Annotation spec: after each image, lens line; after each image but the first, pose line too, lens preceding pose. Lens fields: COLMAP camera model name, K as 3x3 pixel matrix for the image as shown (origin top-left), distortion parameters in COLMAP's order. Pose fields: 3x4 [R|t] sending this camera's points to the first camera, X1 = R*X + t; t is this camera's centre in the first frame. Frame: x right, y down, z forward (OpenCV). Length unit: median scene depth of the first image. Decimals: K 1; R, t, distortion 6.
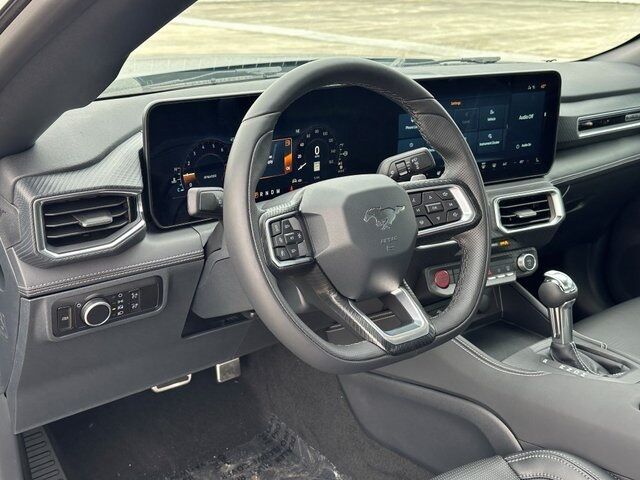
lens RADIAL K [[751.0, 0, 320.0], [0, 751.0, 240.1], [0, 0, 1]] dist [0.015461, 0.000000]
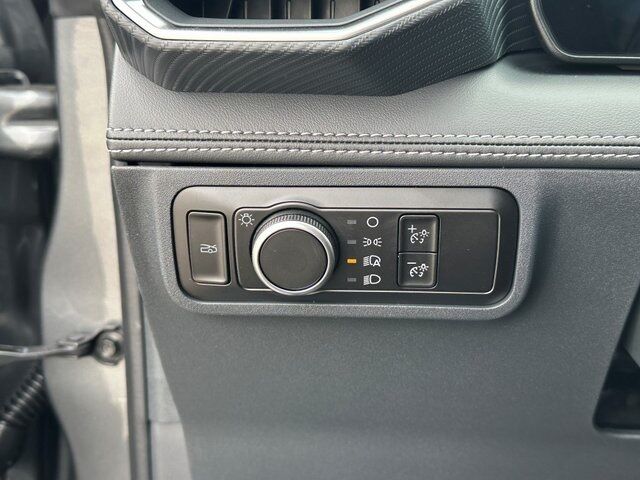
lens RADIAL K [[751.0, 0, 320.2], [0, 751.0, 240.4], [0, 0, 1]] dist [0.015461, 0.000000]
pose [[0.743162, 0.147304, -0.652696, -0.068214], [-0.215362, 0.976217, -0.024893, 0.093290], [0.633506, 0.159065, 0.757211, 0.733359]]
